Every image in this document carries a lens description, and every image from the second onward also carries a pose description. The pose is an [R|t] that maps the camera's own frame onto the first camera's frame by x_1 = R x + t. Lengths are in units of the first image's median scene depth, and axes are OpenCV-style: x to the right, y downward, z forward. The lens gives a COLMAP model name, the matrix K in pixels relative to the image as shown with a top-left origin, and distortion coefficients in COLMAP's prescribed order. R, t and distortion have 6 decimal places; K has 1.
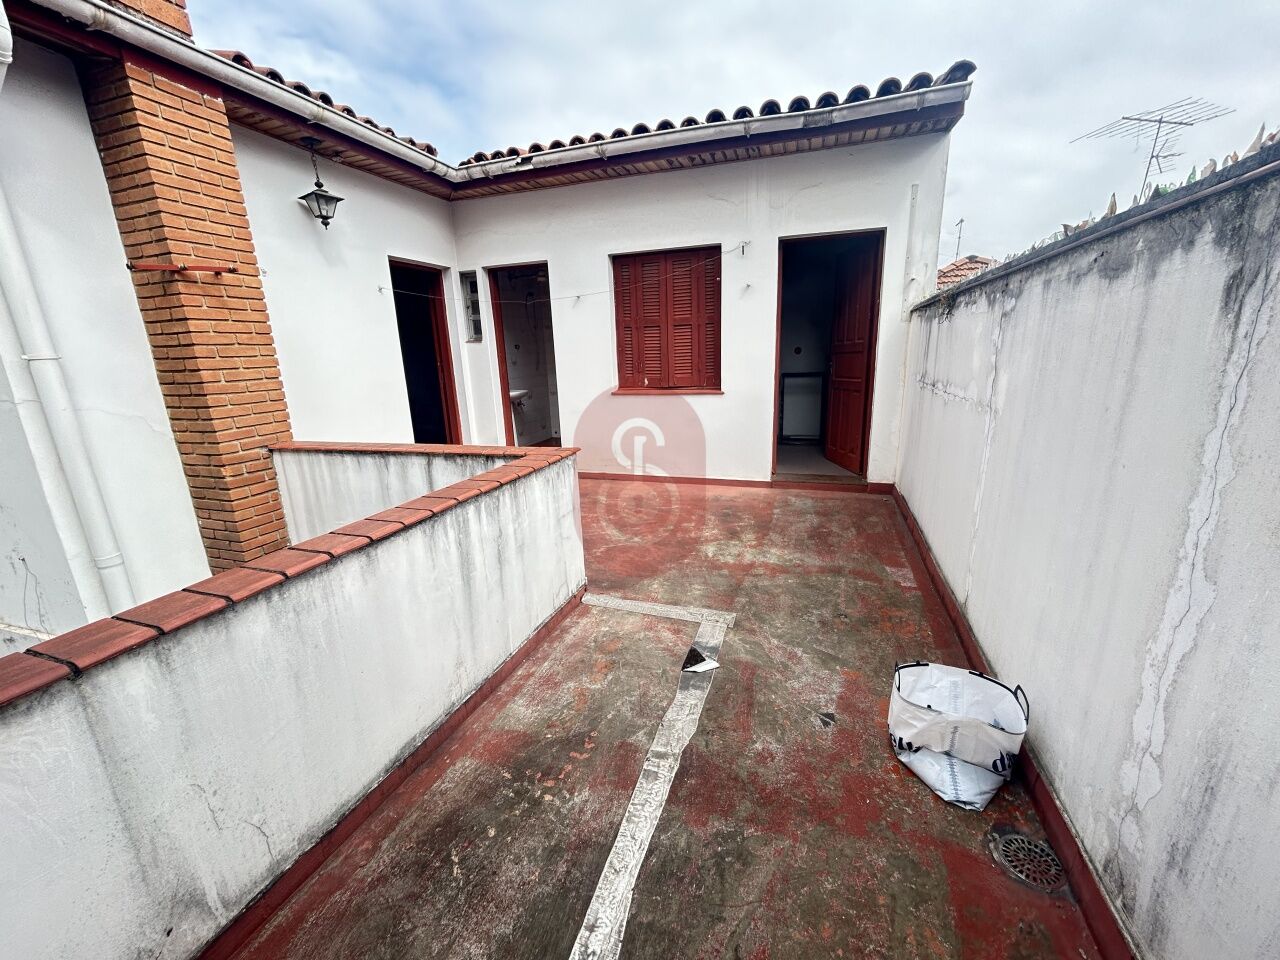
lens RADIAL K [[520.6, 0, 640.0], [0, 520.6, 480.0], [0, 0, 1]] dist [-0.001541, 0.000226]
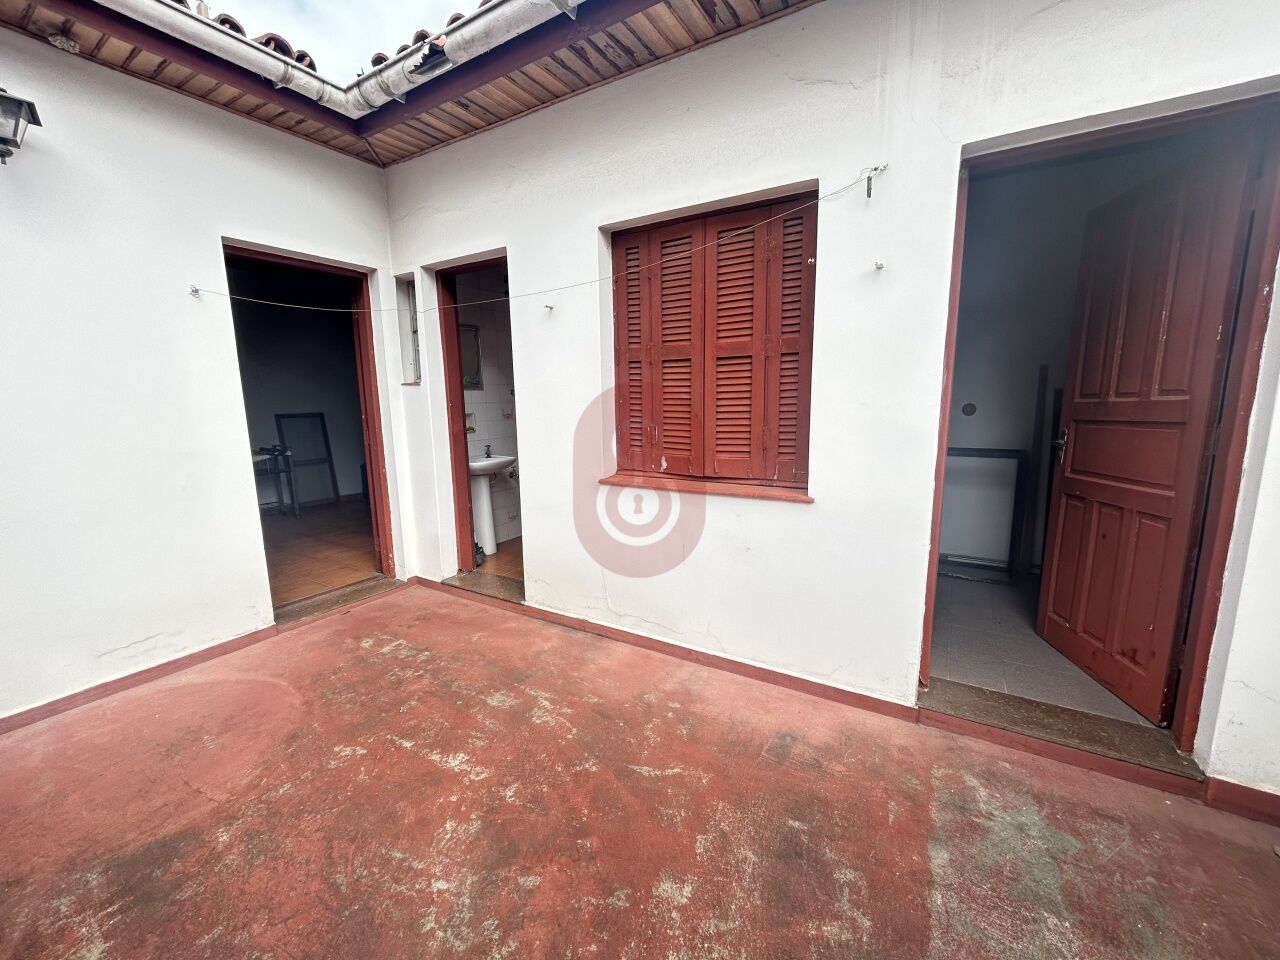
lens RADIAL K [[520.6, 0, 640.0], [0, 520.6, 480.0], [0, 0, 1]] dist [-0.001541, 0.000226]
pose [[0.975258, 0.055637, -0.213953, 0.113222], [-0.073746, 0.994253, -0.077604, -0.143427], [0.208406, 0.091462, 0.973756, 0.535873]]
